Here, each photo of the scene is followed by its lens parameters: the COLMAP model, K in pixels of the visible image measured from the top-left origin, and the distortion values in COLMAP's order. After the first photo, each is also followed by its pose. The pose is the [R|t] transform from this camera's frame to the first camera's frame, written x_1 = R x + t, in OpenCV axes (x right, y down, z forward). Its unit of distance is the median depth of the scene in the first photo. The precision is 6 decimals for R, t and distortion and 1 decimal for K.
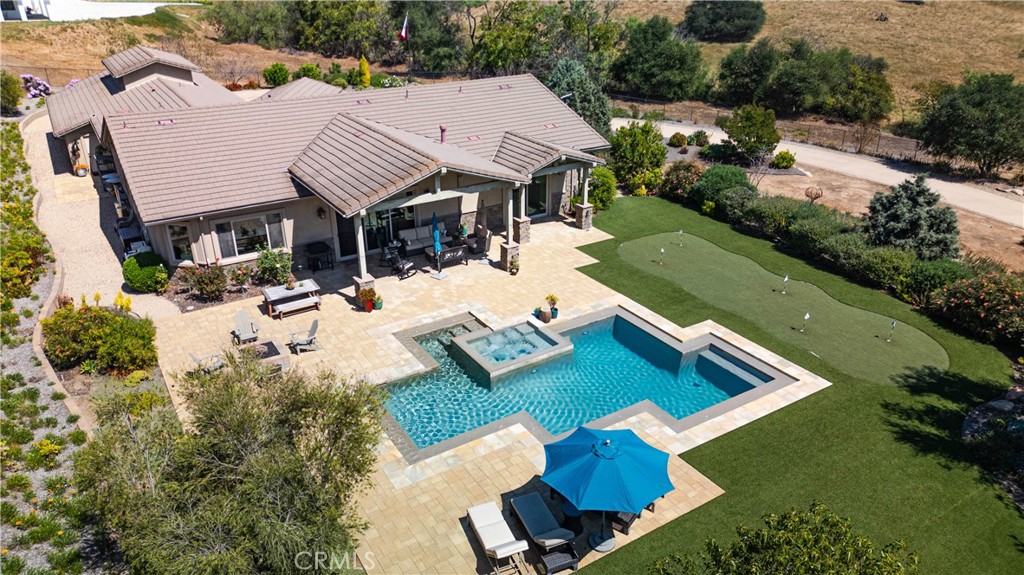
lens RADIAL K [[710.8, 0, 512.0], [0, 710.8, 287.5], [0, 0, 1]] dist [0.100100, -0.105458]
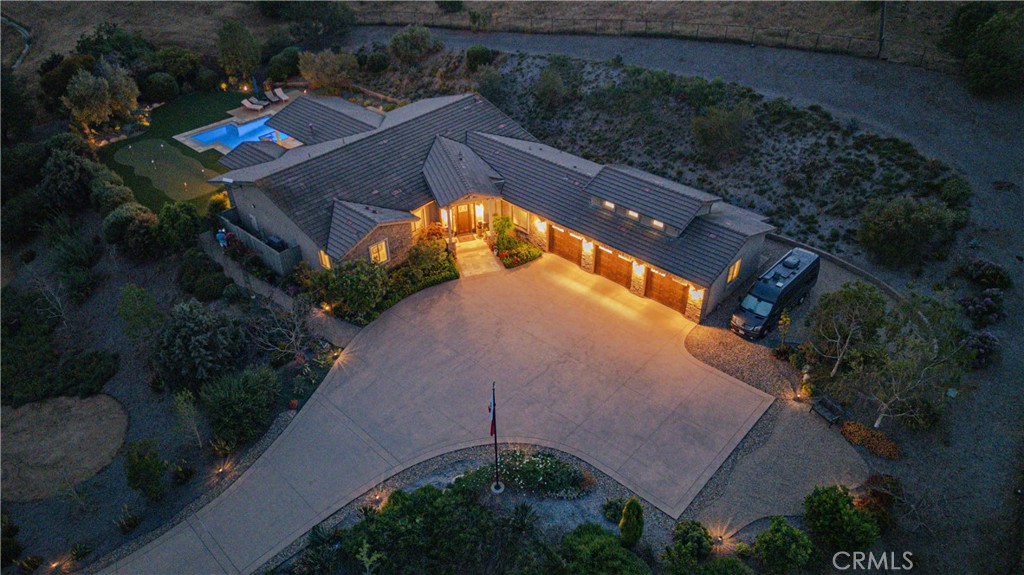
lens RADIAL K [[710.8, 0, 512.0], [0, 710.8, 287.5], [0, 0, 1]] dist [0.100100, -0.105458]
pose [[-0.961386, 0.175418, -0.212051, -0.184920], [-0.100889, 0.492229, 0.864599, -2.330187], [0.256045, 0.852607, -0.455524, 3.276197]]
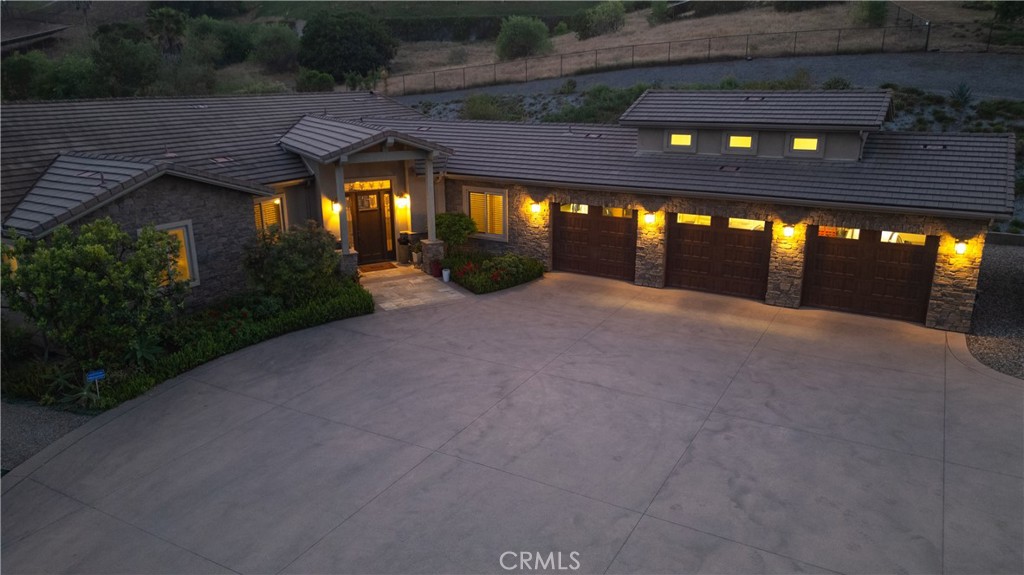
lens RADIAL K [[710.8, 0, 512.0], [0, 710.8, 287.5], [0, 0, 1]] dist [0.100100, -0.105458]
pose [[-0.886866, 0.146628, -0.438142, -0.253991], [-0.182174, 0.760502, 0.623257, -1.074835], [0.424595, 0.632563, -0.647752, 2.875163]]
